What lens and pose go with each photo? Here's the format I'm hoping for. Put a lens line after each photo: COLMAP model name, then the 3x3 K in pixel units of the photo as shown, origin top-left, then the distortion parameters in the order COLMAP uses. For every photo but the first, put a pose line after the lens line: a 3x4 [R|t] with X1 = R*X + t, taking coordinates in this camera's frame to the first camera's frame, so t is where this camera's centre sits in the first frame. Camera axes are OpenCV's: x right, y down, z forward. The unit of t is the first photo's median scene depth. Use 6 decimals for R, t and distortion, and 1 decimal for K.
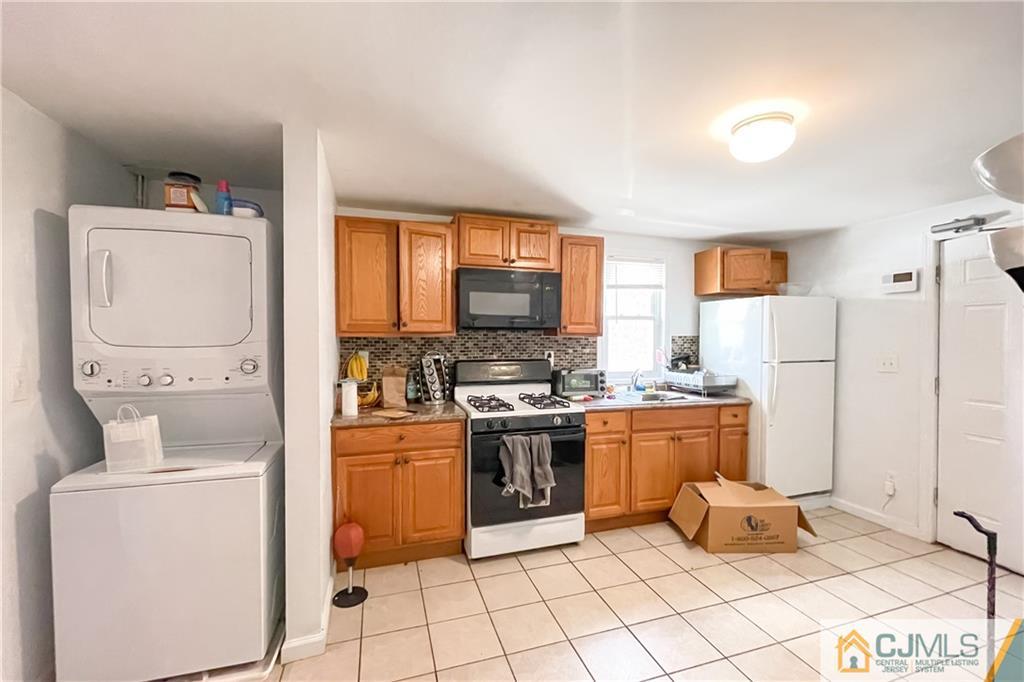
lens RADIAL K [[418.9, 0, 512.0], [0, 418.9, 341.0], [0, 0, 1]] dist [0.000423, 0.000056]
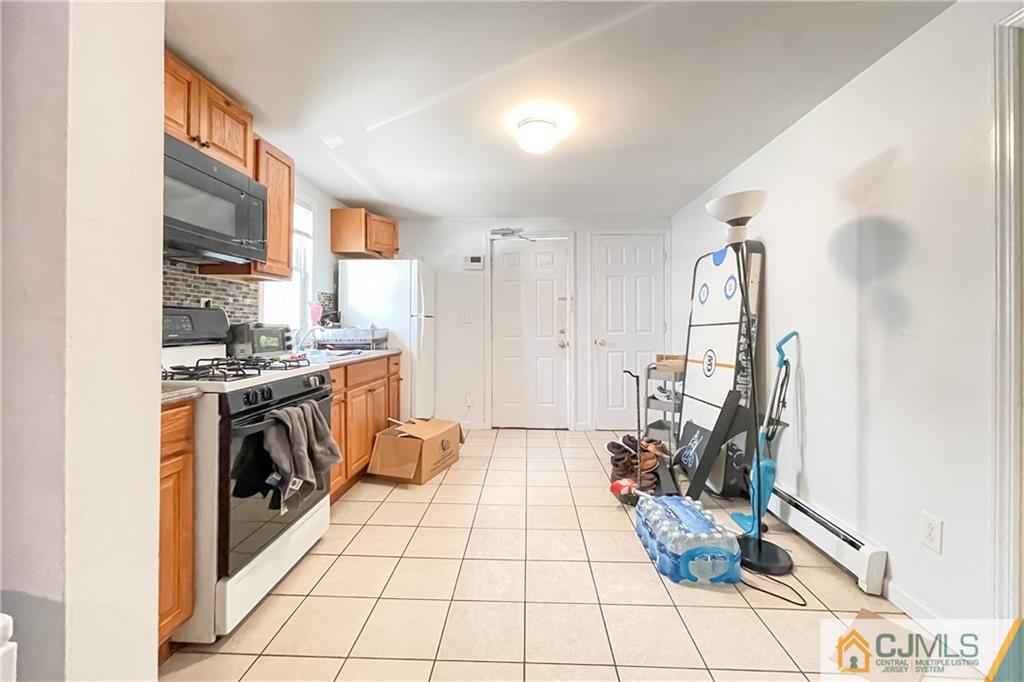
lens RADIAL K [[411.2, 0, 514.0], [0, 411.2, 316.8], [0, 0, 1]] dist [0.000046, 0.000025]
pose [[0.342728, 0.011204, 0.939368, -0.401960], [0.009193, 0.999841, -0.015279, 0.076827], [-0.939390, 0.013872, 0.342570, 0.352313]]
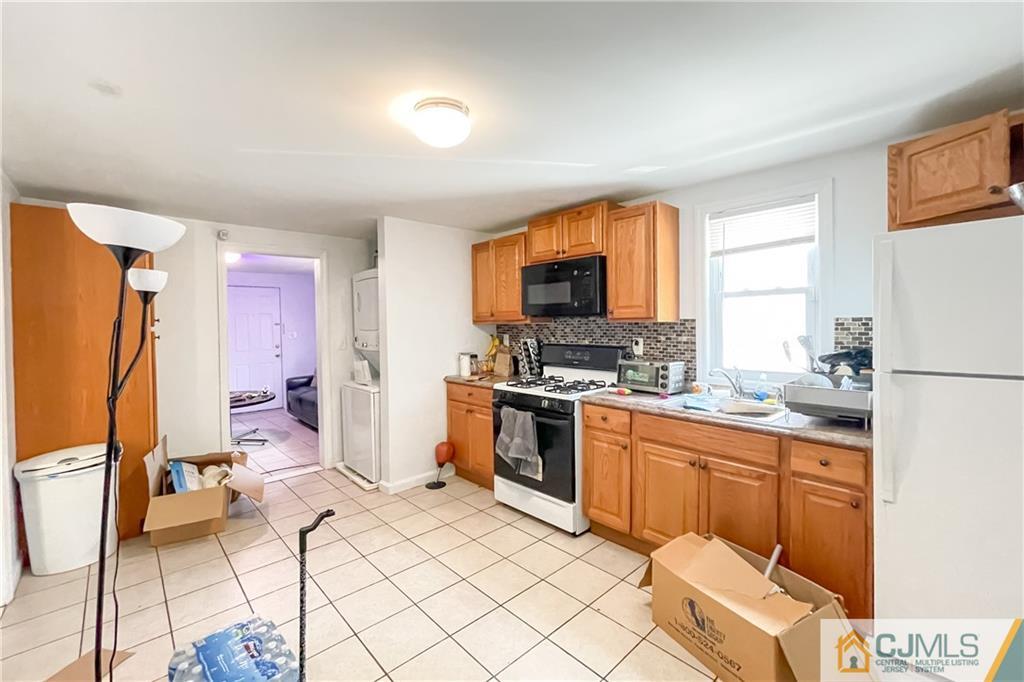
lens RADIAL K [[426.3, 0, 514.1], [0, 426.3, 324.9], [0, 0, 1]] dist [0.000194, 0.000043]
pose [[0.426910, -0.005274, -0.904279, 0.905314], [0.004192, 0.999984, -0.003854, -0.001916], [0.904284, -0.002146, 0.426926, 0.413035]]
